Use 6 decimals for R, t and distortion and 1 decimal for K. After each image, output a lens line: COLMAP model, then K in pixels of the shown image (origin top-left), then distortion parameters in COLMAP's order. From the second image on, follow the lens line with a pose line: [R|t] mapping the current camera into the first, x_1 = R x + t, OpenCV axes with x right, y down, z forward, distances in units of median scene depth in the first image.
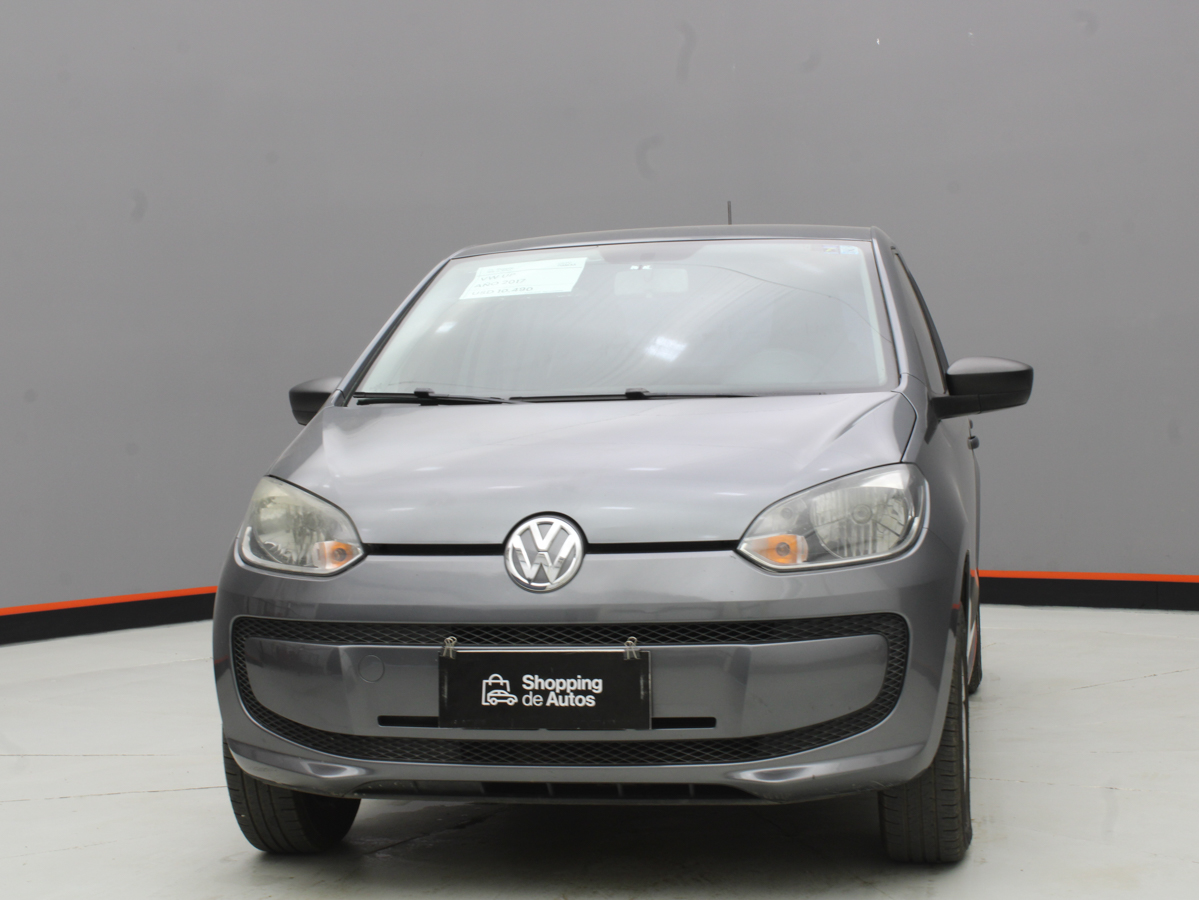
lens RADIAL K [[2005.4, 0, 599.5], [0, 2005.4, 450.0], [0, 0, 1]] dist [-0.026182, 0.045899]
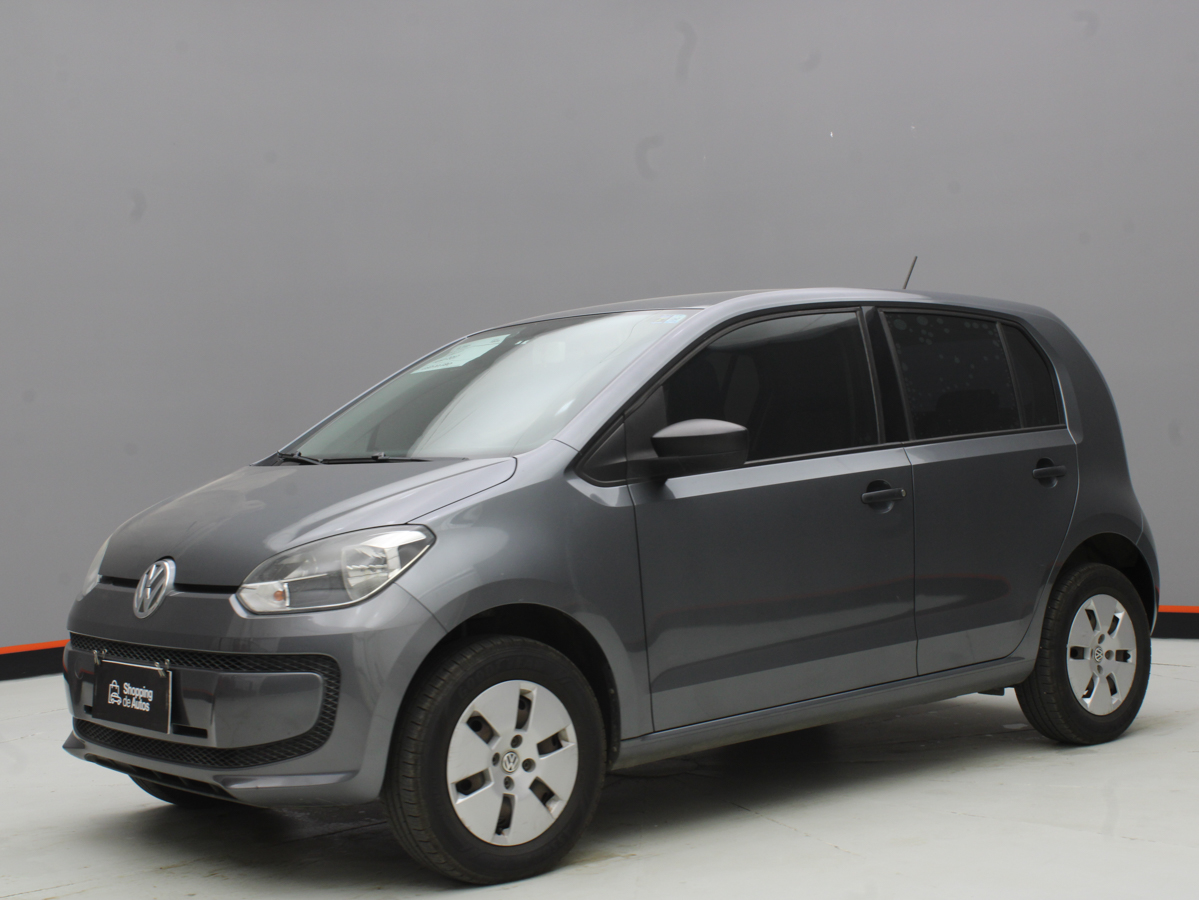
lens RADIAL K [[1779.4, 0, 599.5], [0, 1779.4, 450.0], [0, 0, 1]] dist [-0.042901, -0.015391]
pose [[0.788217, -0.000318, -0.615397, 0.907158], [-0.001247, 0.999997, -0.002113, -0.035580], [0.615396, 0.002433, 0.788214, 0.288032]]
